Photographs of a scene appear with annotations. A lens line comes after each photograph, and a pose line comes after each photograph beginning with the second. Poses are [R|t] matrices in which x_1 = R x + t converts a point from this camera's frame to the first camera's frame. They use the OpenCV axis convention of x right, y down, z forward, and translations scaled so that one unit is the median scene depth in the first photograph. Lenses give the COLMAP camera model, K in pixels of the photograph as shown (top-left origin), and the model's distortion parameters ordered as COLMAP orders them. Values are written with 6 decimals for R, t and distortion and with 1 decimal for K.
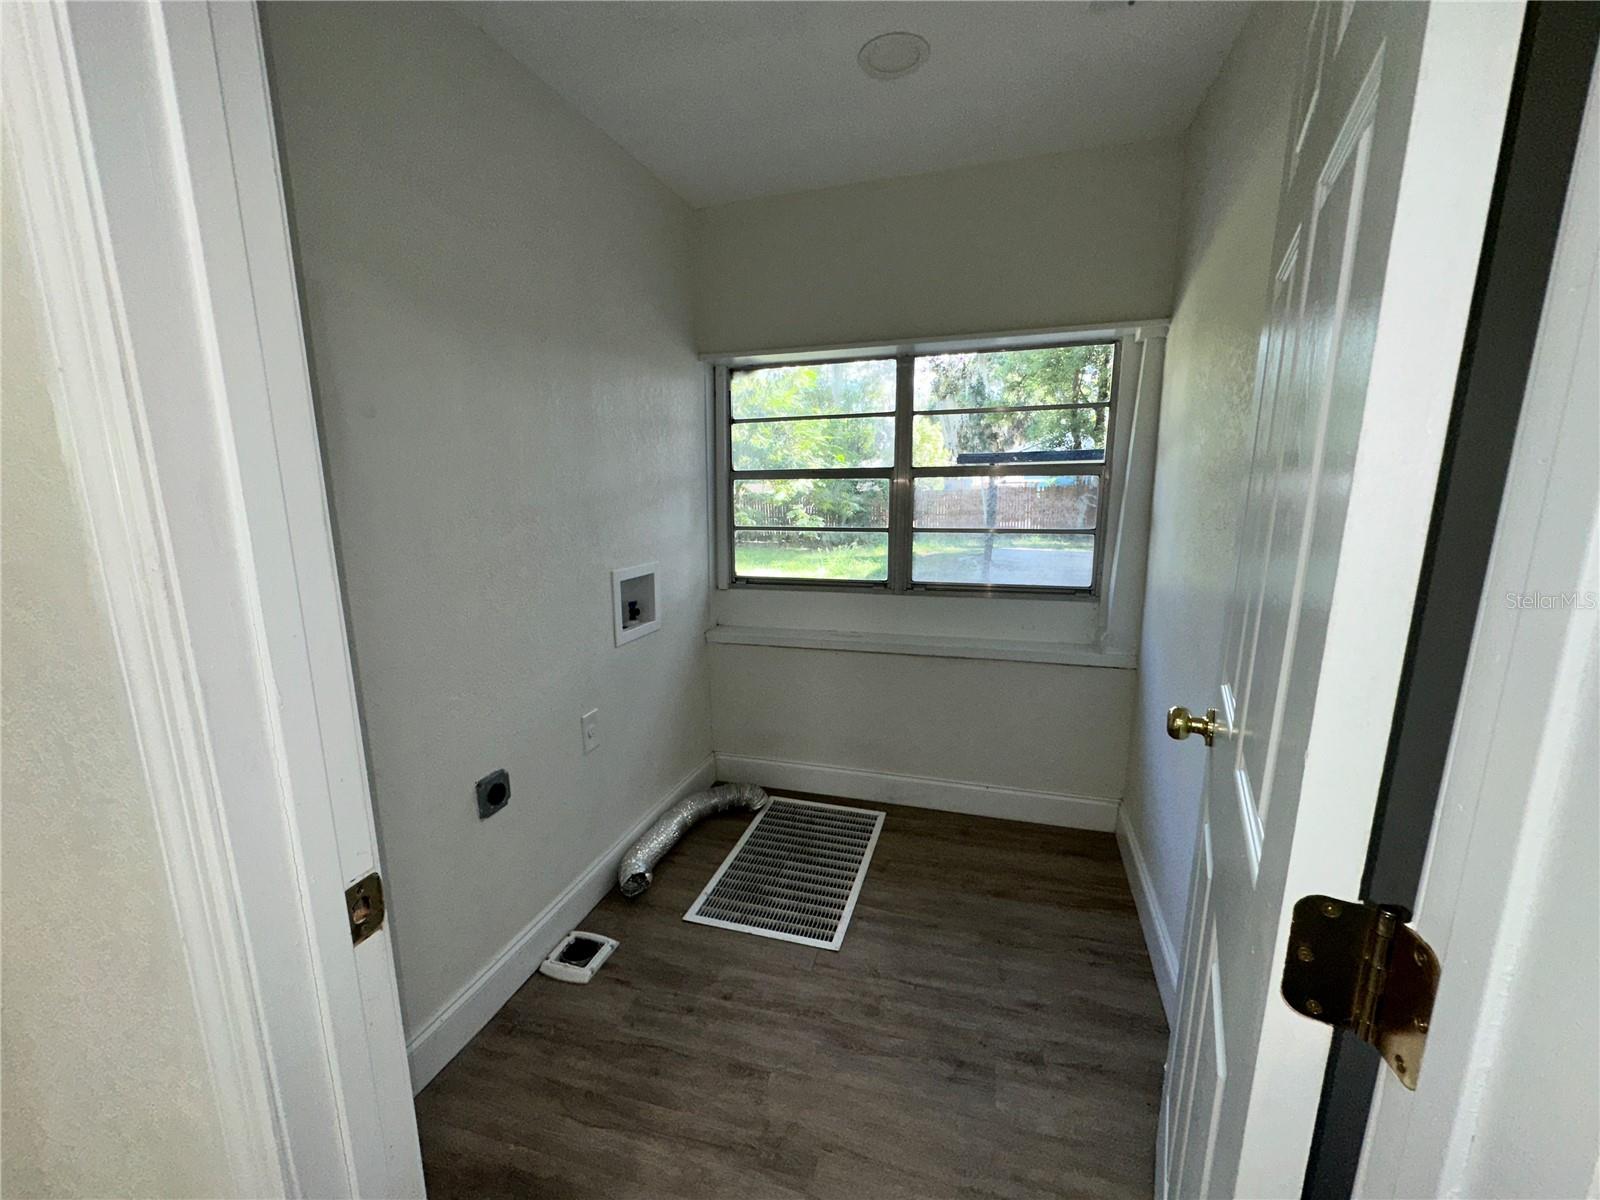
lens RADIAL K [[642.1, 0, 799.5], [0, 642.1, 603.4], [0, 0, 1]] dist [0.000490, -0.000142]
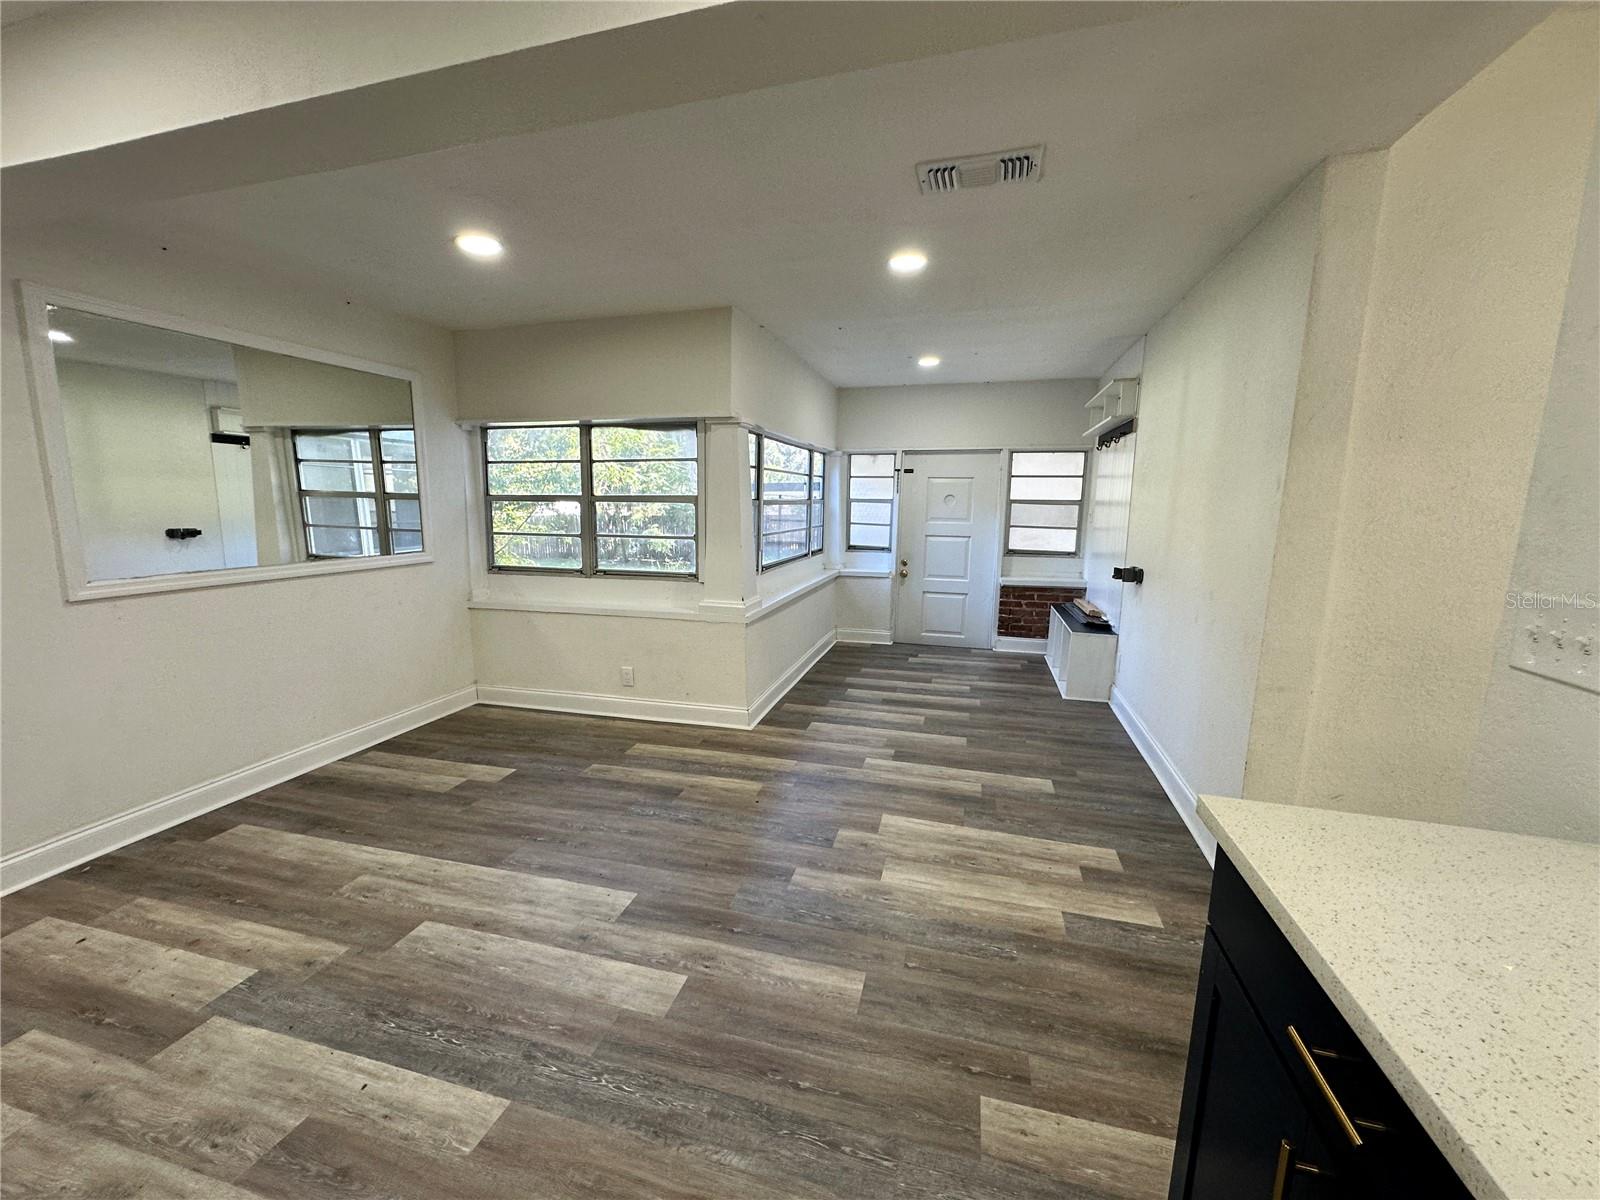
lens RADIAL K [[642.1, 0, 799.5], [0, 642.1, 603.4], [0, 0, 1]] dist [0.000490, -0.000142]
pose [[0.999007, 0.008109, 0.043814, 0.590789], [-0.006575, 0.999364, -0.035041, 0.098380], [-0.044071, 0.034718, 0.998425, -0.556197]]
